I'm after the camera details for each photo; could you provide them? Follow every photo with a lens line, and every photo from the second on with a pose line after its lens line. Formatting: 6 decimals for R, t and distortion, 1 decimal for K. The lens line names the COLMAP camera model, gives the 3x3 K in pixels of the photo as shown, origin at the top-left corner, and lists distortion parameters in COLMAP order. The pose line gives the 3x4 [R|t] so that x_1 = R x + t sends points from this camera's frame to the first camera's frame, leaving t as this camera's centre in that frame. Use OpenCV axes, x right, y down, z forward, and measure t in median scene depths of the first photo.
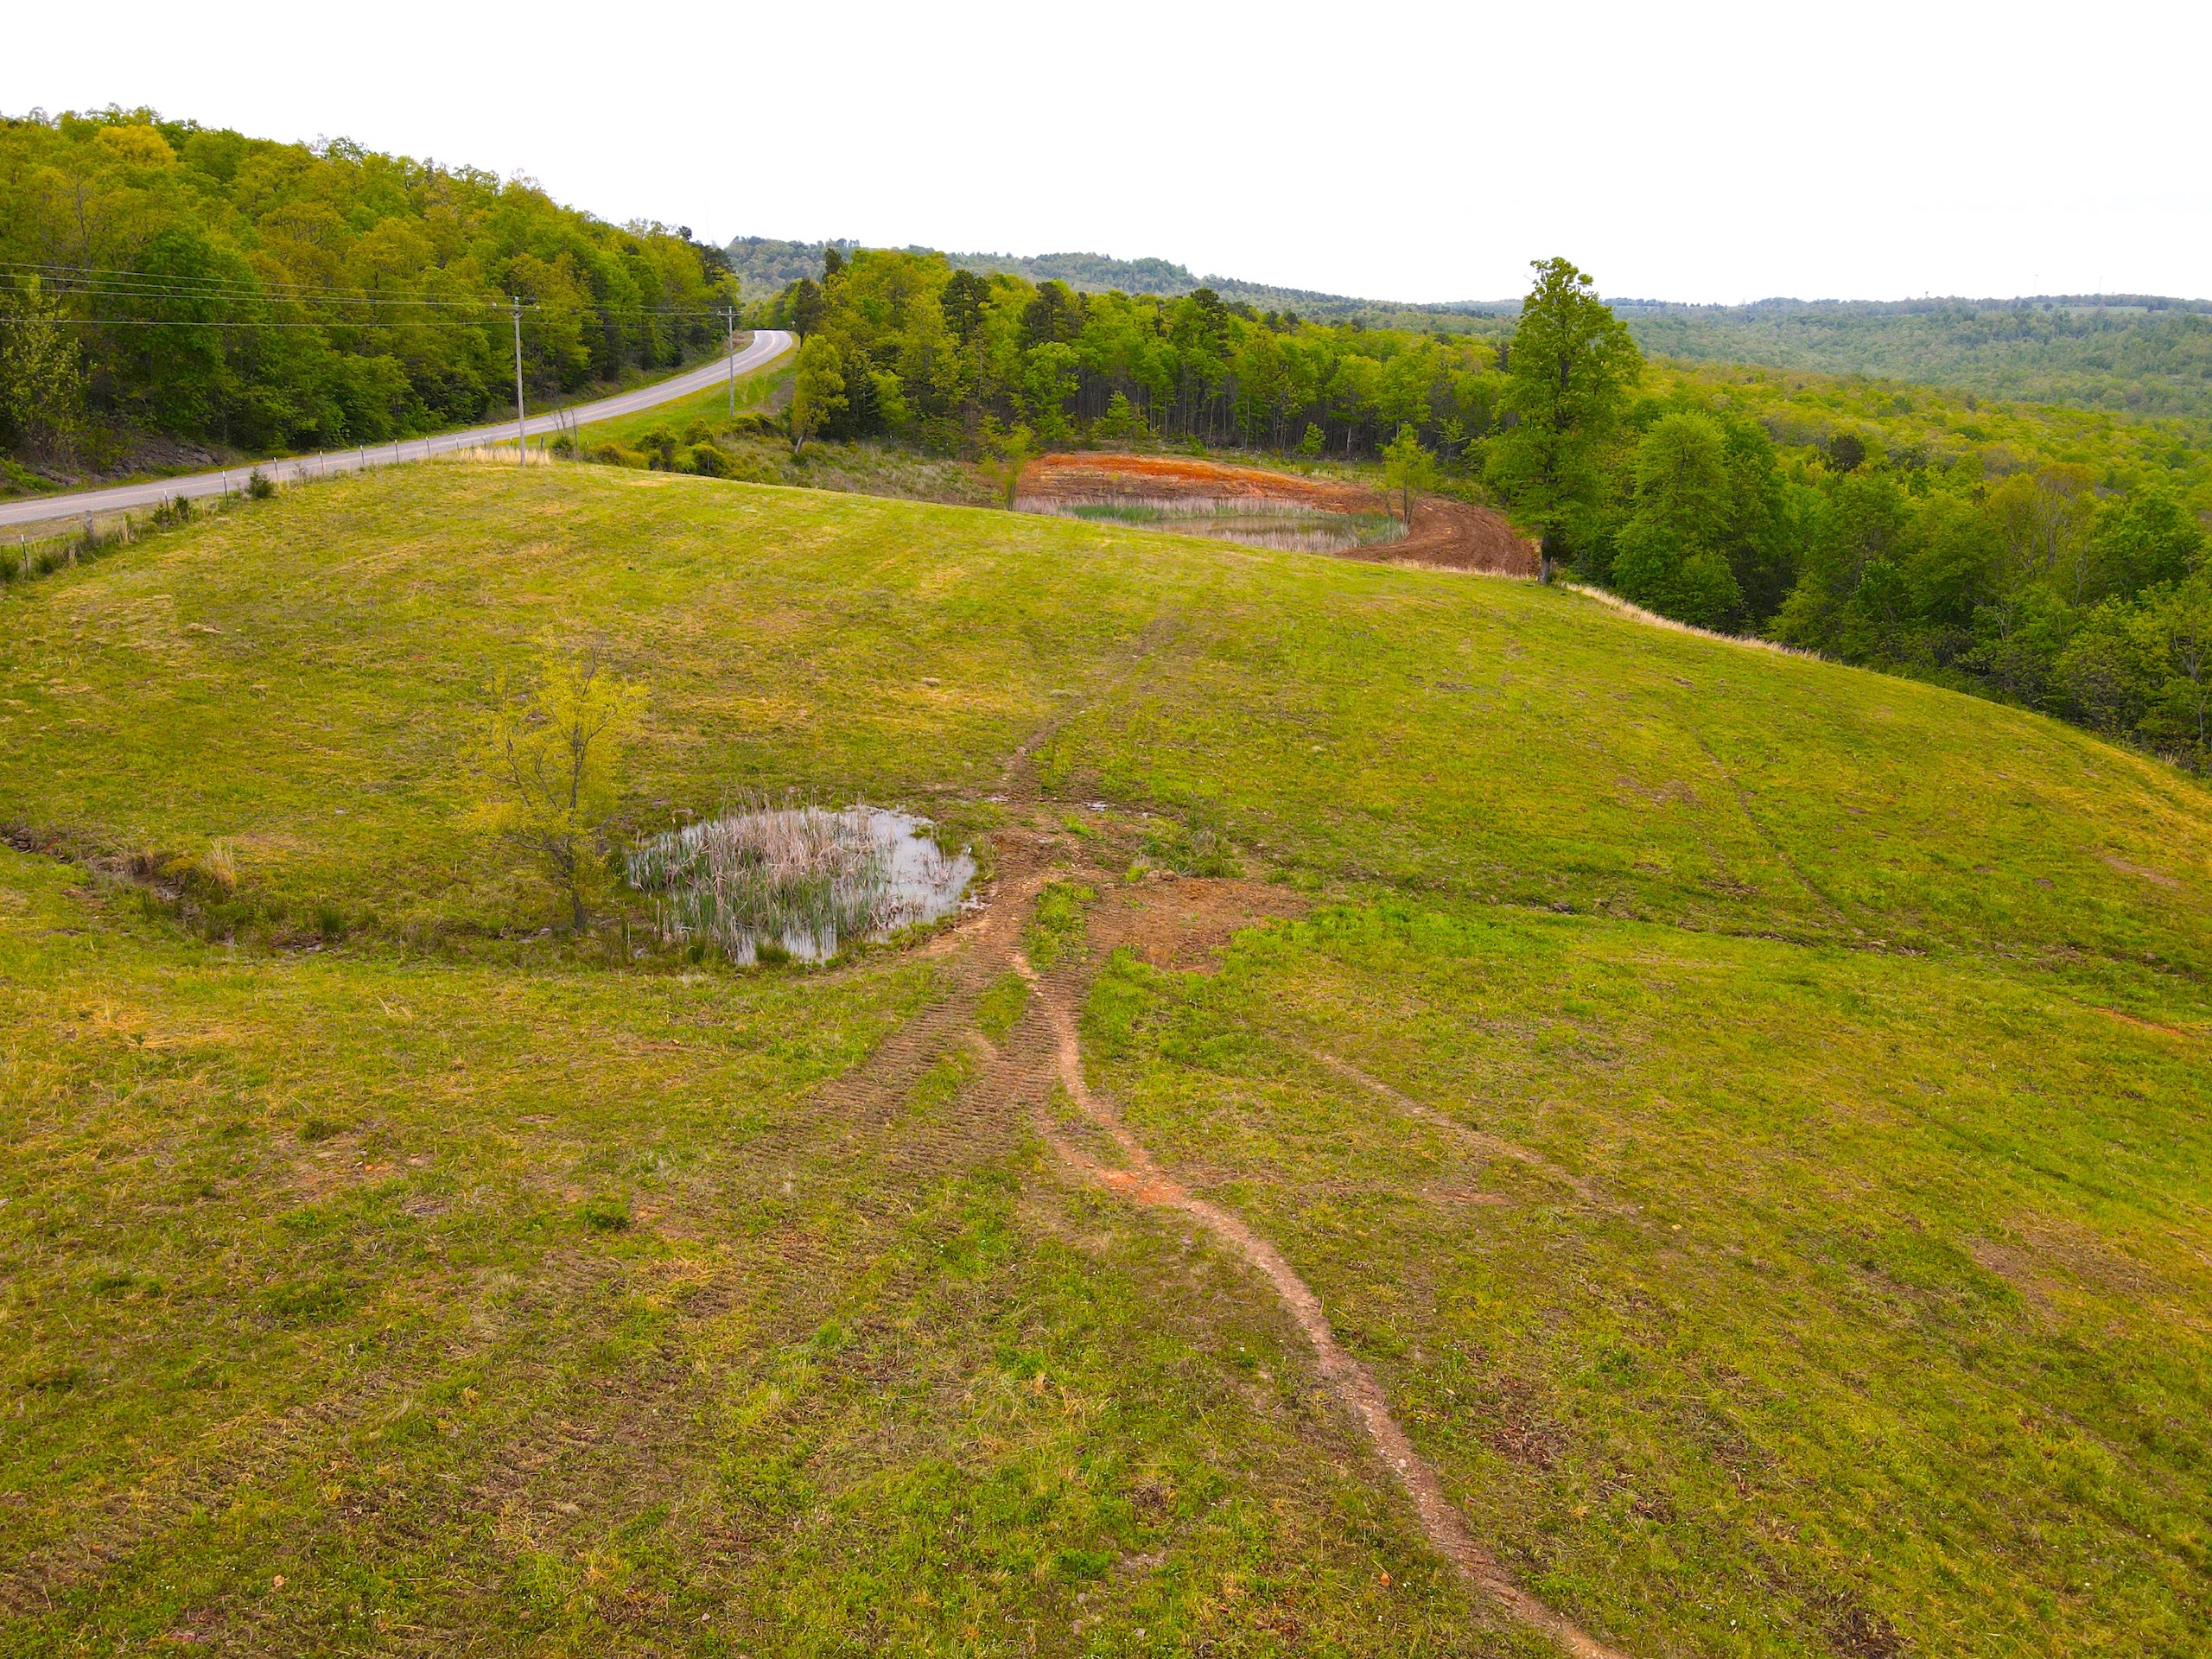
lens RADIAL K [[1624.2, 0, 1106.8], [0, 1624.2, 829.3], [0, 0, 1]] dist [0.002564, 0.017141]
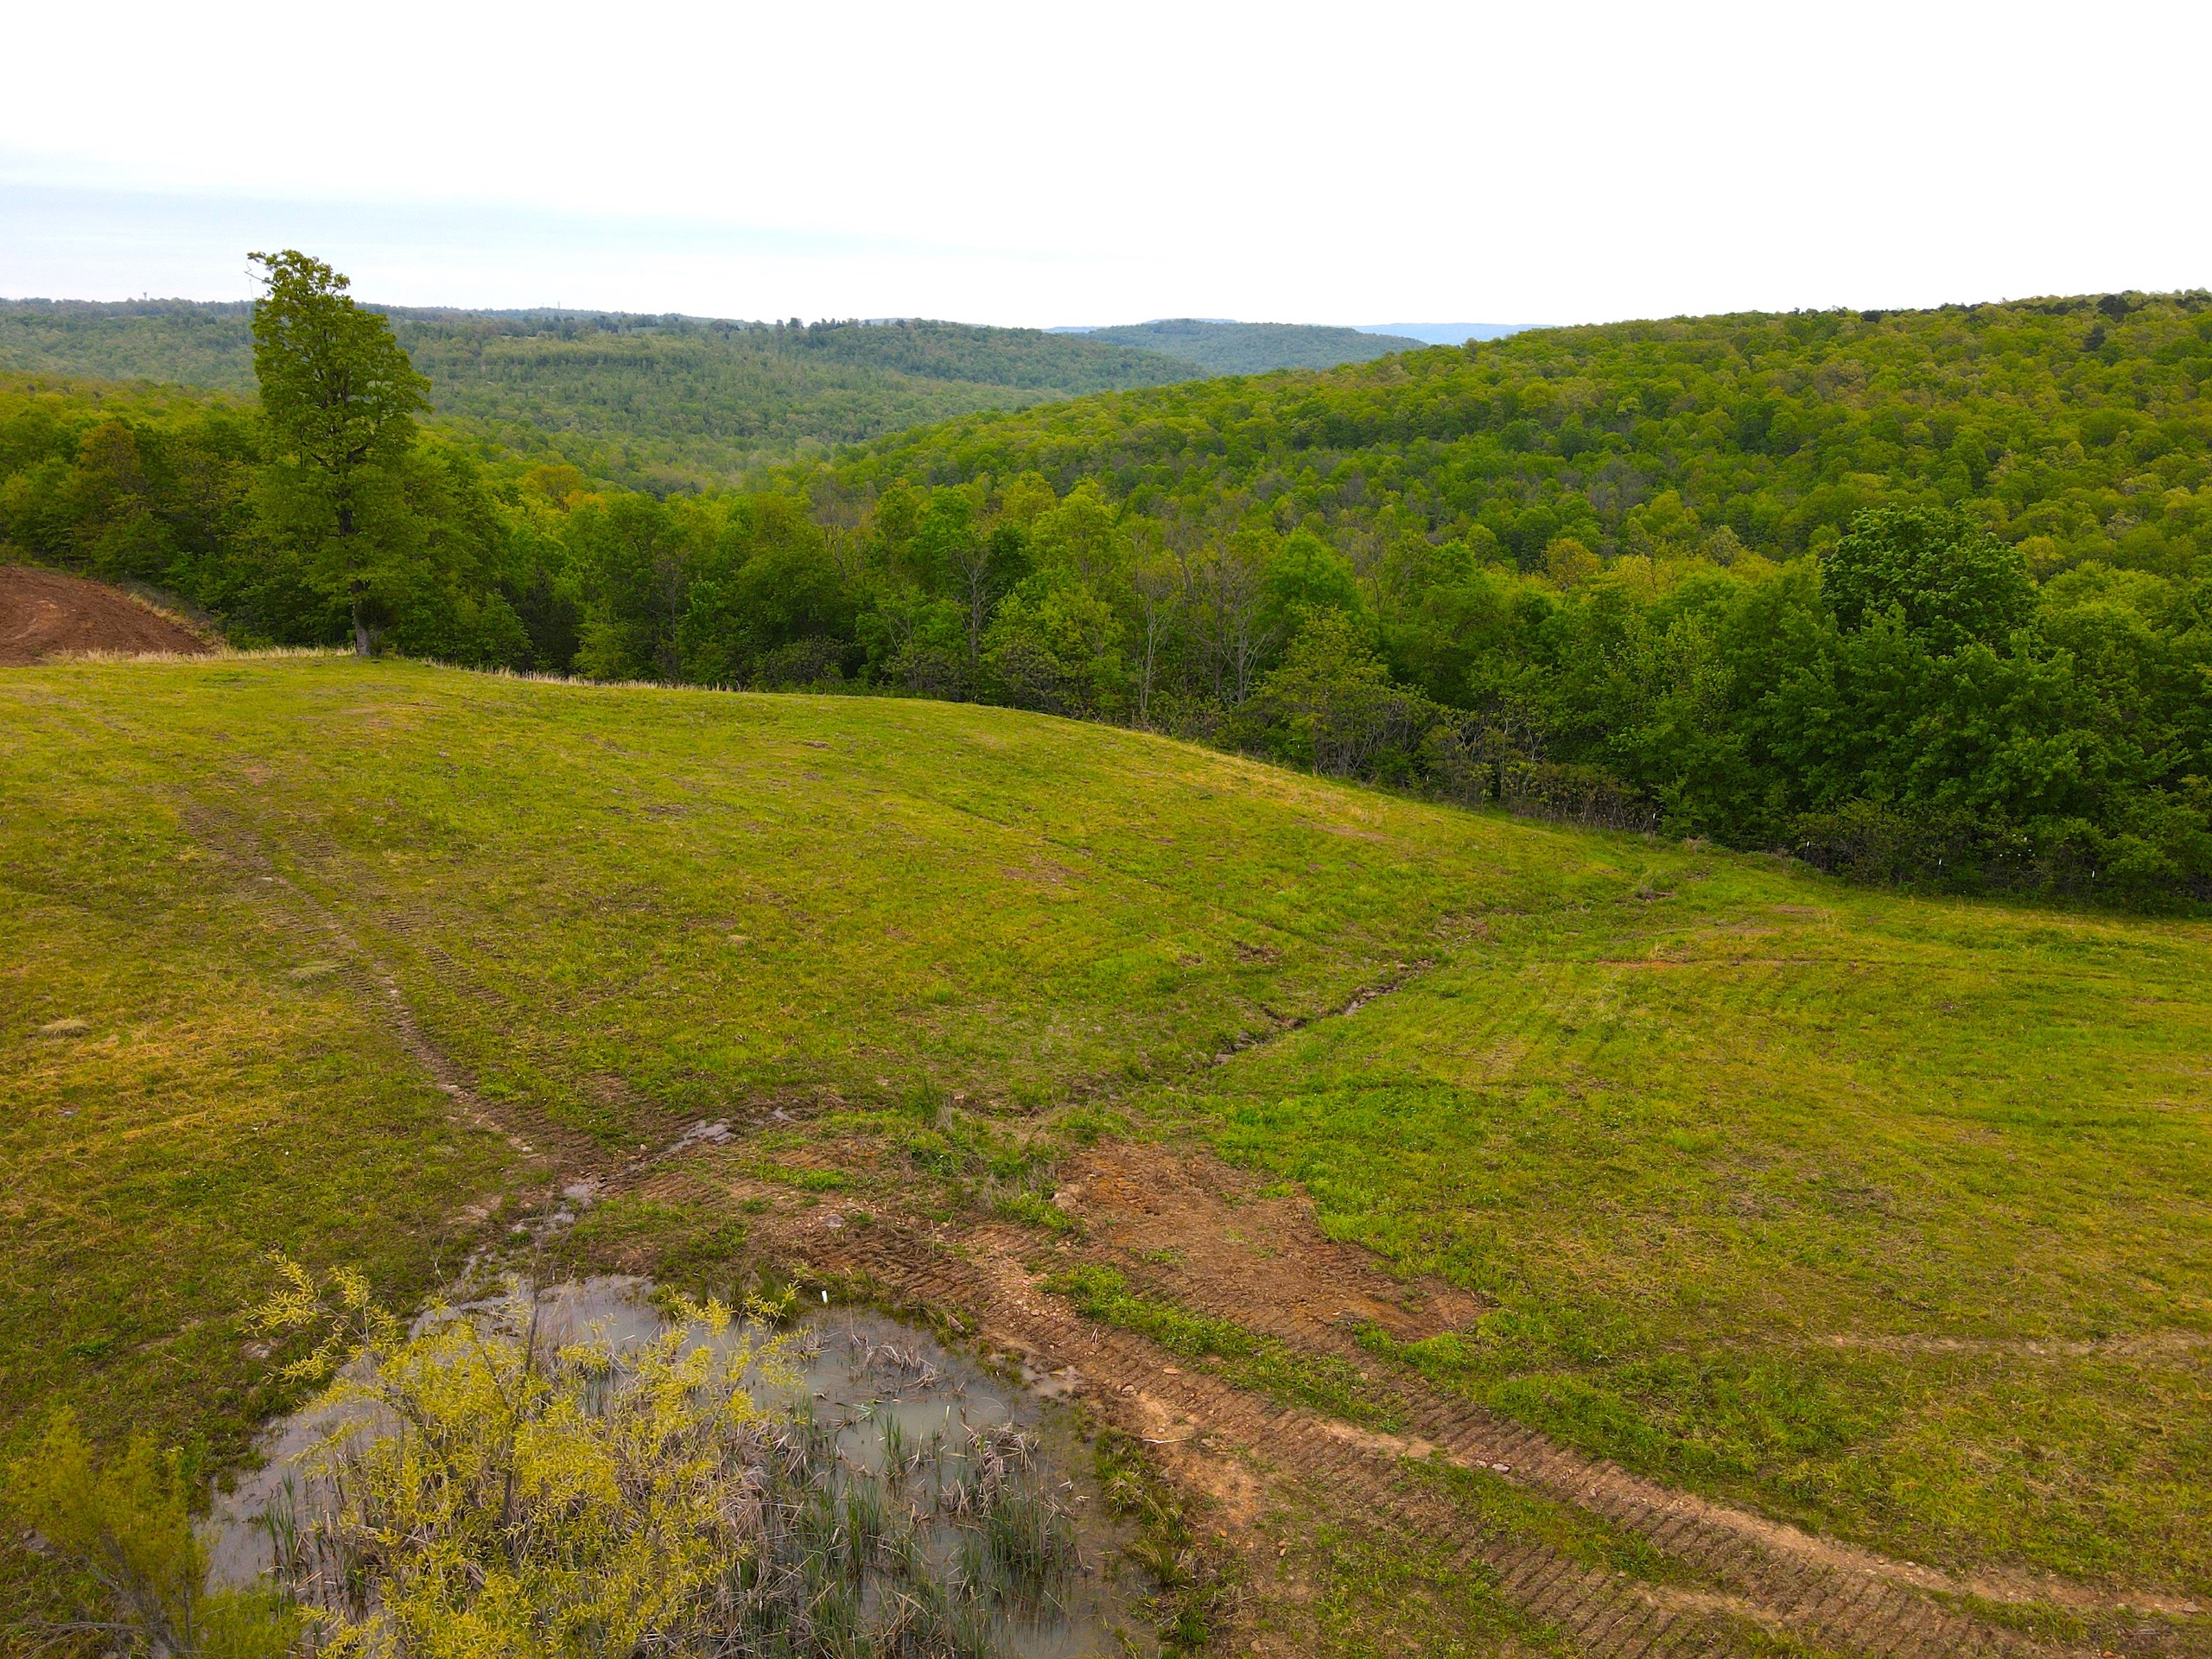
lens RADIAL K [[1624.2, 0, 1101.9], [0, 1624.2, 829.7], [0, 0, 1]] dist [0.002564, 0.017141]
pose [[0.572656, -0.236047, 0.785078, -0.122857], [0.237289, 0.964383, 0.116873, -0.052546], [-0.784703, 0.119362, 0.608271, 0.160401]]
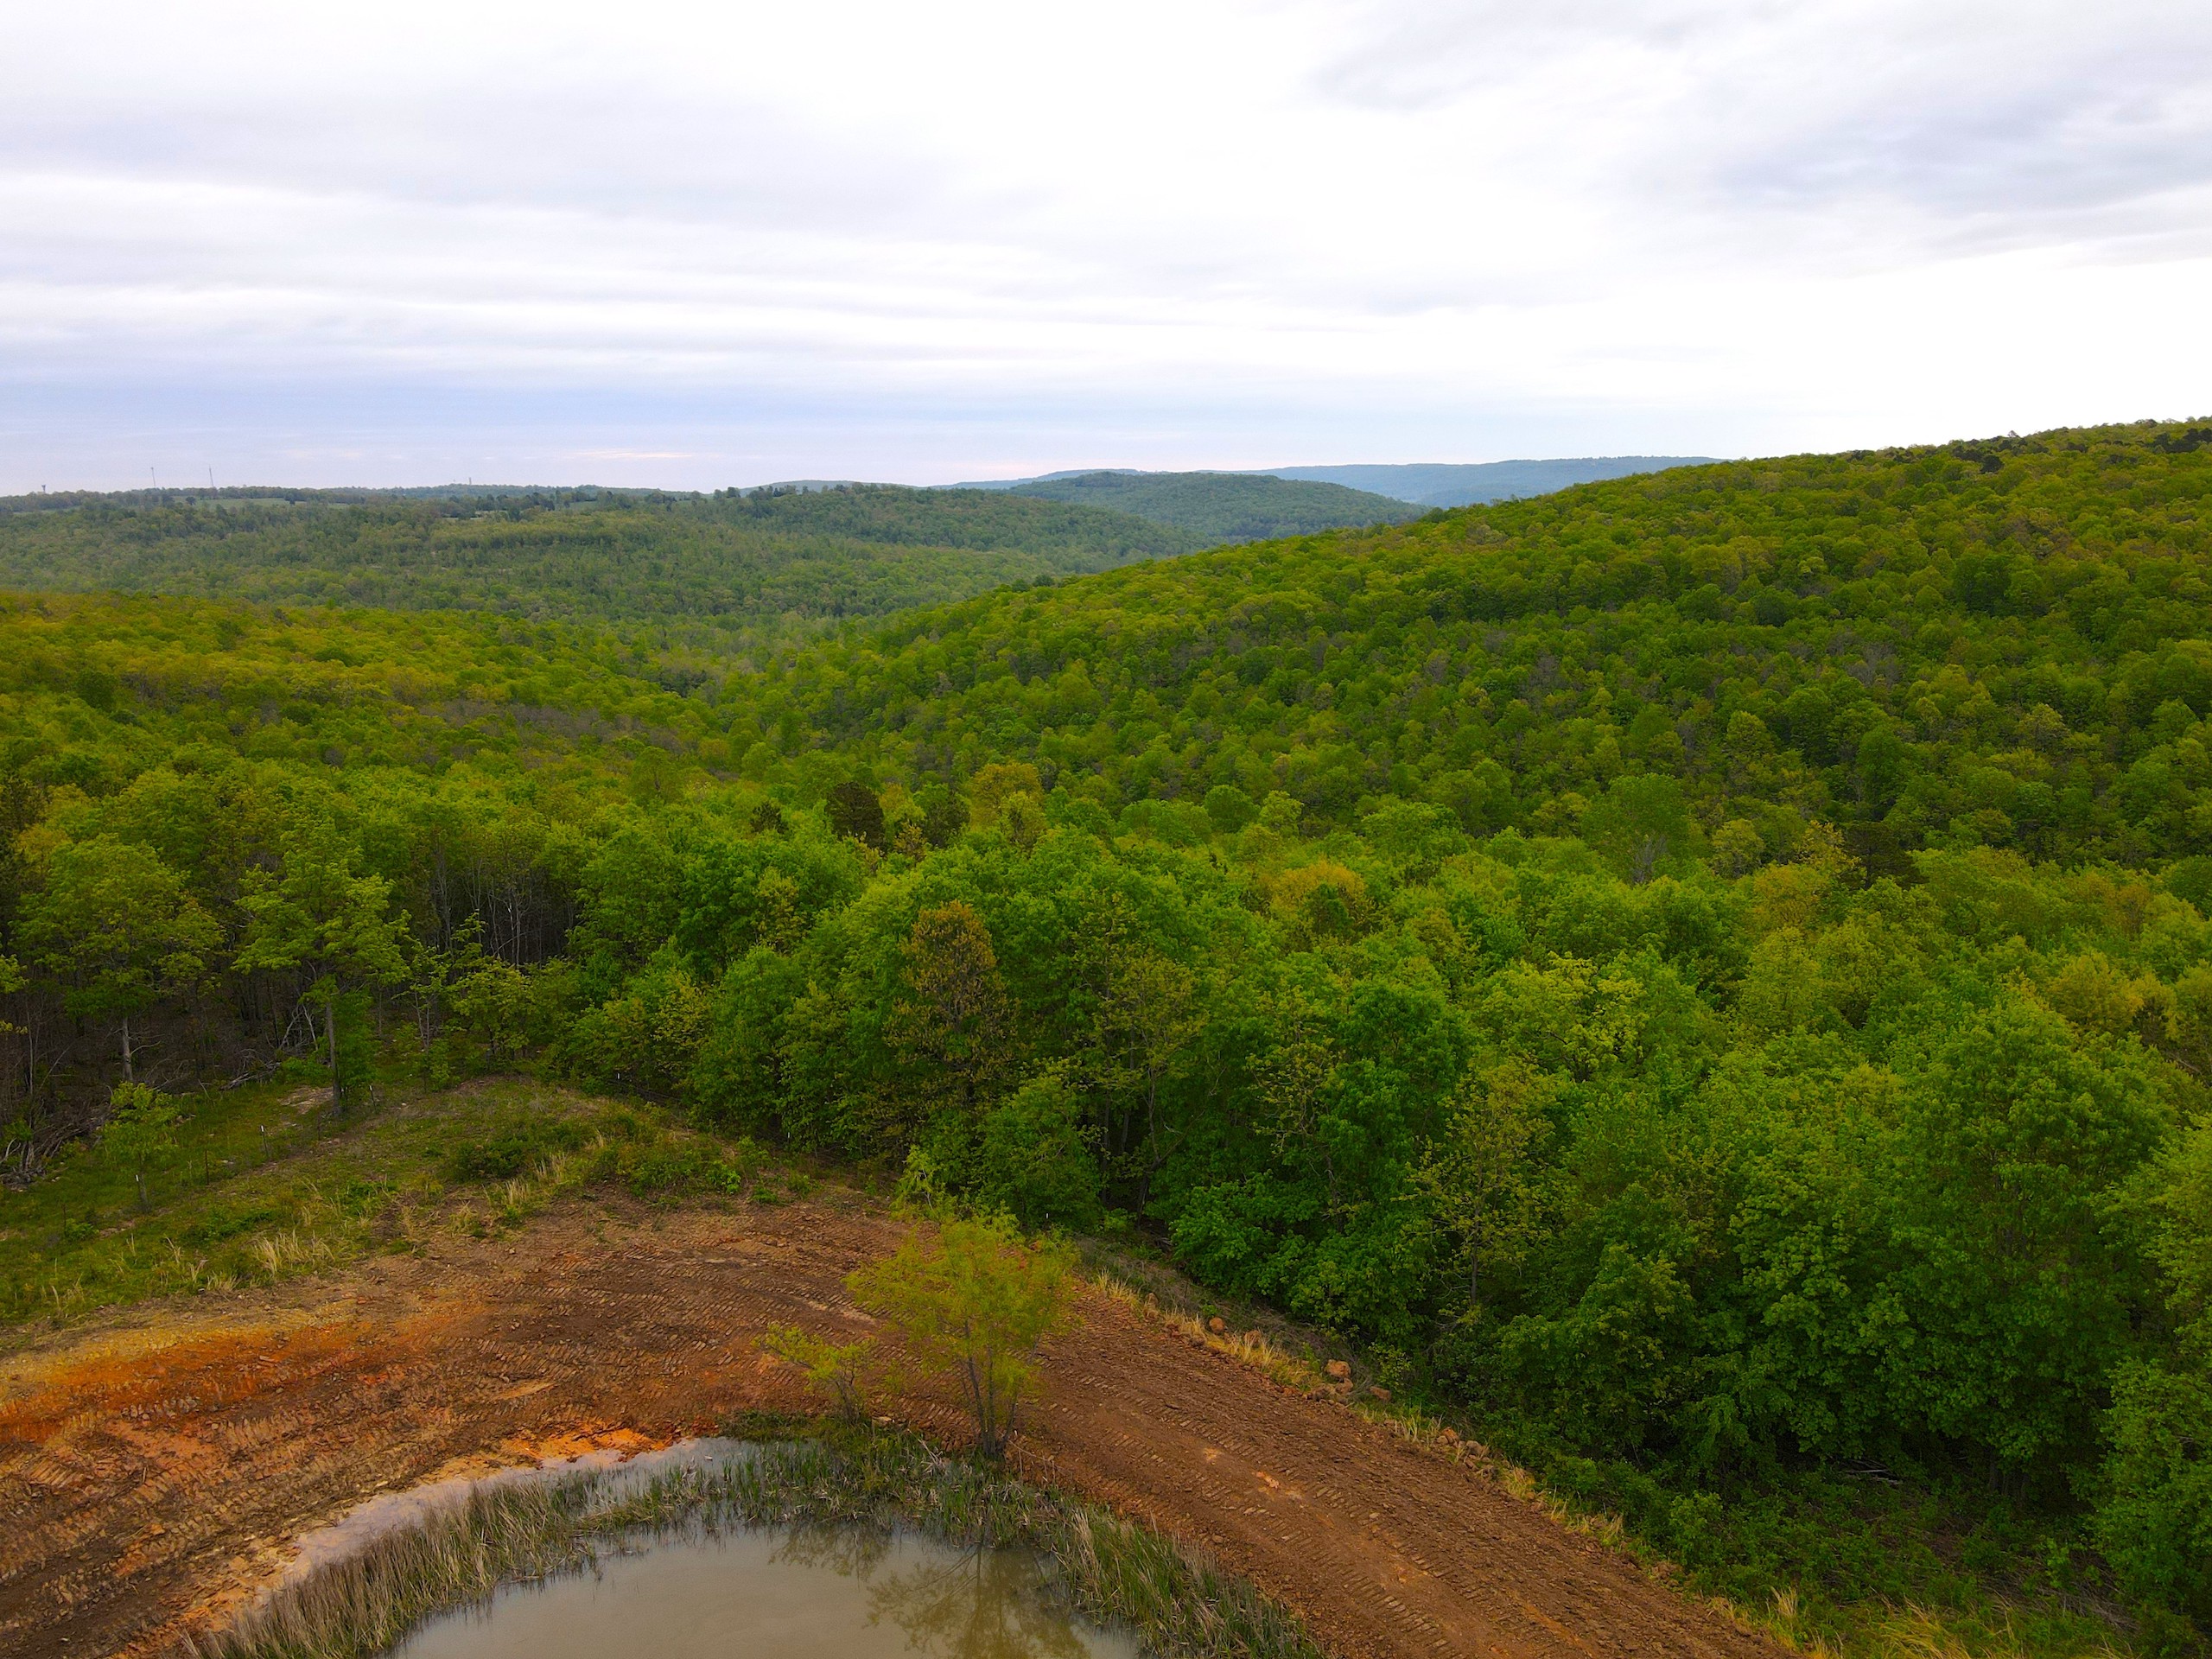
lens RADIAL K [[1624.2, 0, 1107.2], [0, 1624.2, 845.0], [0, 0, 1]] dist [0.002564, 0.017141]
pose [[0.517101, -0.200503, 0.832109, -0.040909], [0.281362, 0.957967, 0.055982, -0.307752], [-0.808358, 0.205175, 0.551780, 0.774420]]
